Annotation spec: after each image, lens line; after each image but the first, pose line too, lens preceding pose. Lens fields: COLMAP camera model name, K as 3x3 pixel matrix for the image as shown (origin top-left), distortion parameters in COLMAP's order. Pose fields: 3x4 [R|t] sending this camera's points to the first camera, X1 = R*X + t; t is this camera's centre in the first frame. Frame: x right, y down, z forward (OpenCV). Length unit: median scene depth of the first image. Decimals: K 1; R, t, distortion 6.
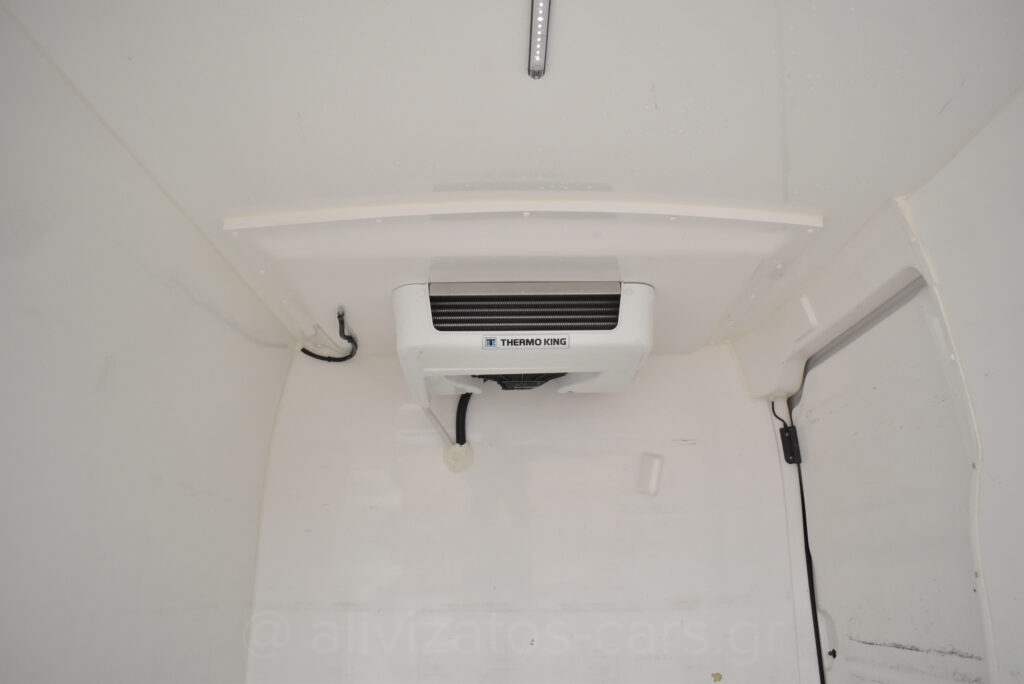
lens RADIAL K [[800.3, 0, 514.5], [0, 800.3, 341.3], [0, 0, 1]] dist [-0.108603, 0.022139]
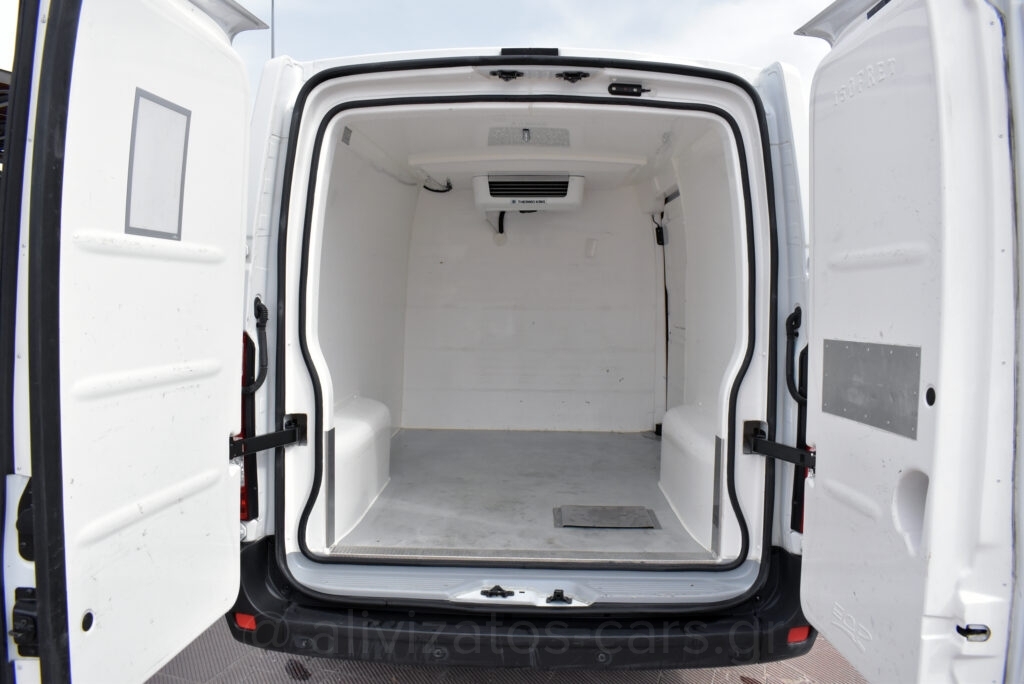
lens RADIAL K [[800.3, 0, 512.0], [0, 800.3, 341.5], [0, 0, 1]] dist [-0.108603, 0.022139]
pose [[0.998851, 0.019019, -0.043991, 0.064824], [-0.002296, 0.935822, 0.352466, -0.372436], [0.047872, -0.351960, 0.934790, -1.154447]]
